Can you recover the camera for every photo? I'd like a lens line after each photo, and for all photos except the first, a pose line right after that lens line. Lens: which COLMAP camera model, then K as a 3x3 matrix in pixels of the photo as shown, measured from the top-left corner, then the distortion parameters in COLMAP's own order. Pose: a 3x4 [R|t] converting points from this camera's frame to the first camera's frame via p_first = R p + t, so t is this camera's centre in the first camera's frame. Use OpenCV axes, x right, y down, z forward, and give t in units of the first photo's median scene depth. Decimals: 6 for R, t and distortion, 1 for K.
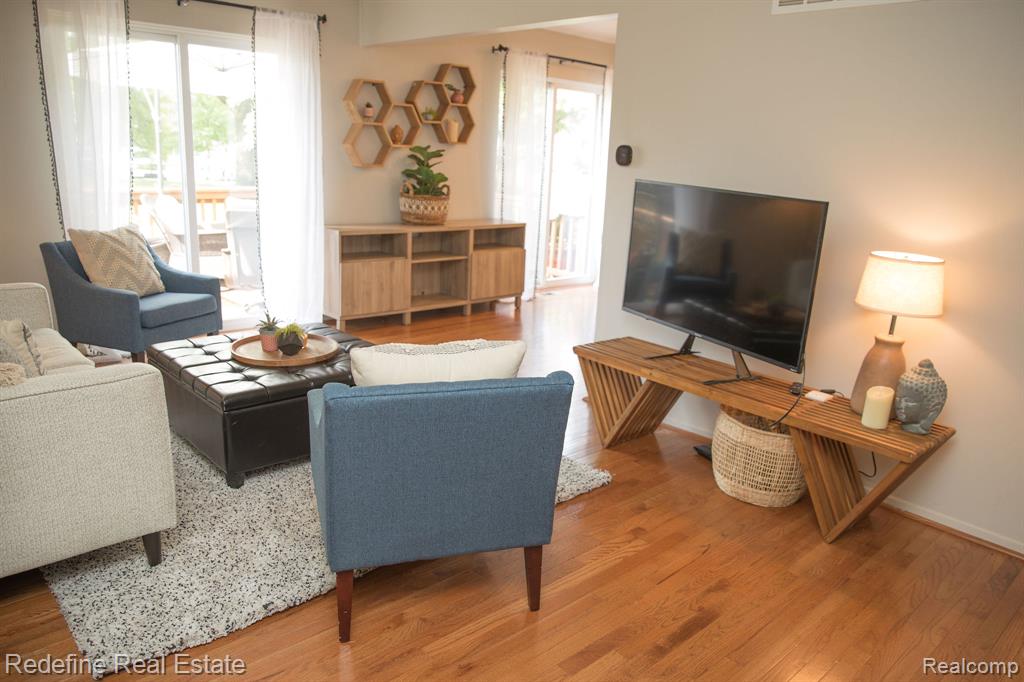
lens RADIAL K [[703.4, 0, 510.4], [0, 703.4, 337.9], [0, 0, 1]] dist [-0.081435, 0.045276]
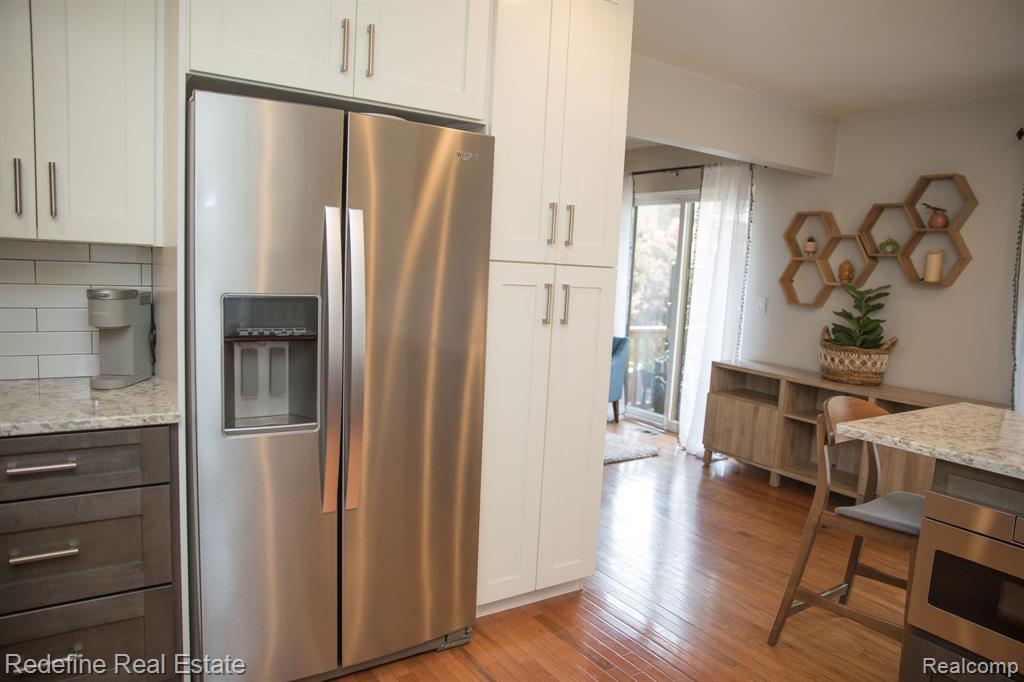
lens RADIAL K [[703.4, 0, 512.7], [0, 703.4, 347.6], [0, 0, 1]] dist [-0.081435, 0.045276]
pose [[-0.145566, 0.068159, -0.986998, 0.715996], [-0.314012, 0.942858, 0.111422, -0.172914], [0.938194, 0.326148, -0.115845, 0.752410]]
